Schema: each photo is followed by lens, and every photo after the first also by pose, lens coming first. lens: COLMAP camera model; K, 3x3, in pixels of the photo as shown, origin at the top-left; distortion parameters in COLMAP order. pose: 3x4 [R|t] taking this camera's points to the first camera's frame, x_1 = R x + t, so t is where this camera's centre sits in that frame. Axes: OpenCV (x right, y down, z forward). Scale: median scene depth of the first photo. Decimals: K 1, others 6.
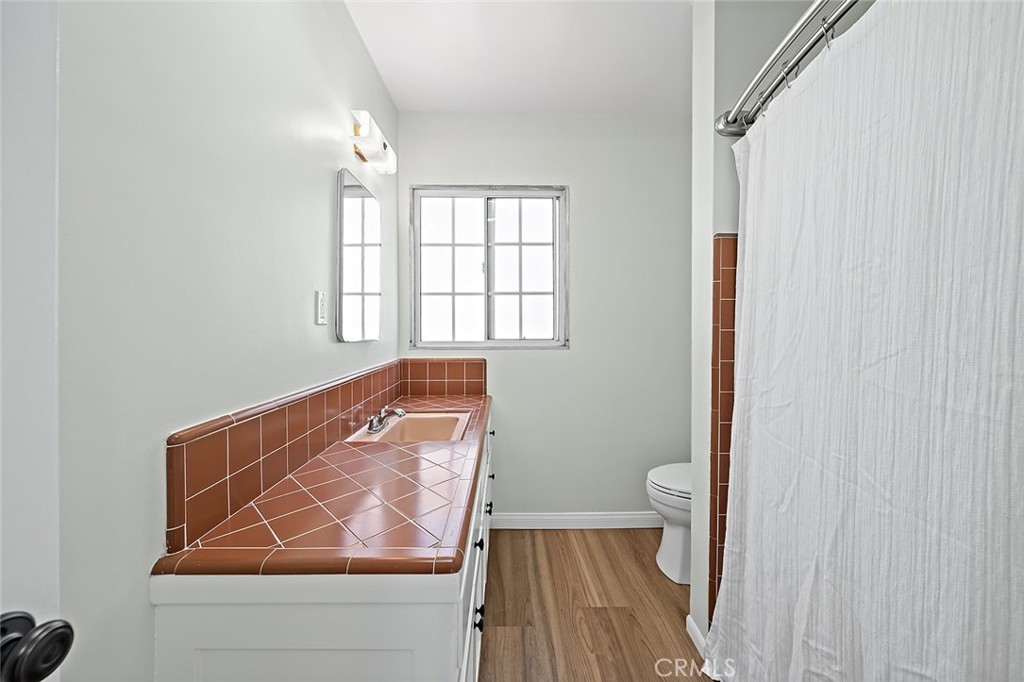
lens RADIAL K [[373.6, 0, 511.1], [0, 373.6, 326.7], [0, 0, 1]] dist [-0.001753, -0.000607]
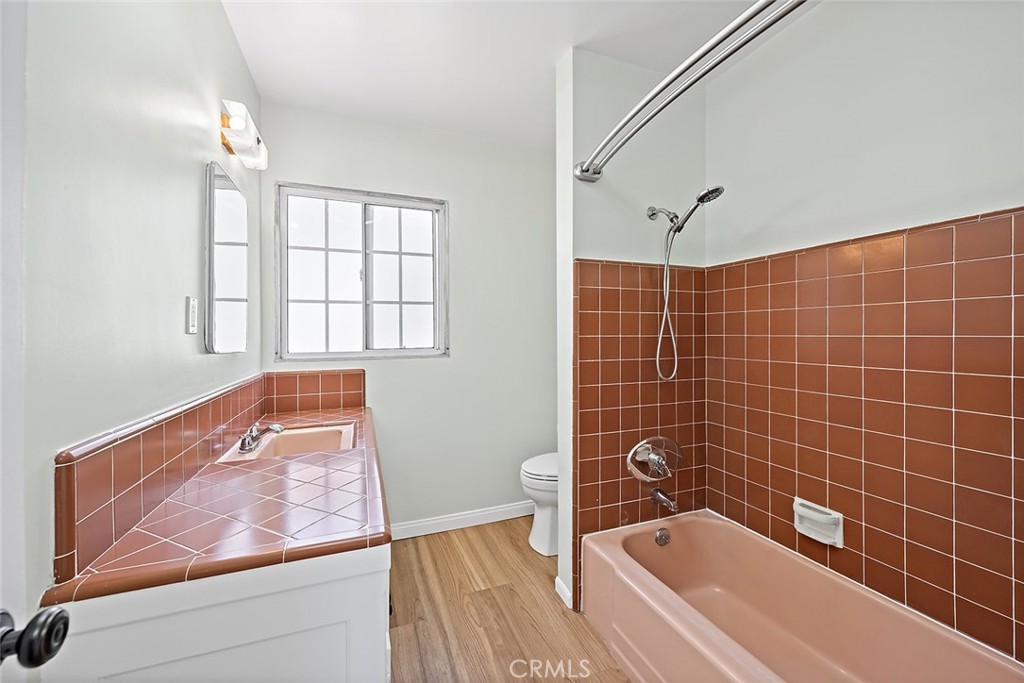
lens RADIAL K [[402.3, 0, 510.1], [0, 402.3, 336.9], [0, 0, 1]] dist [-0.001006, 0.000178]
pose [[0.936482, -0.008472, 0.350613, -0.099127], [0.009070, 0.999959, -0.000065, 0.006747], [-0.350598, 0.003241, 0.936520, -0.139275]]
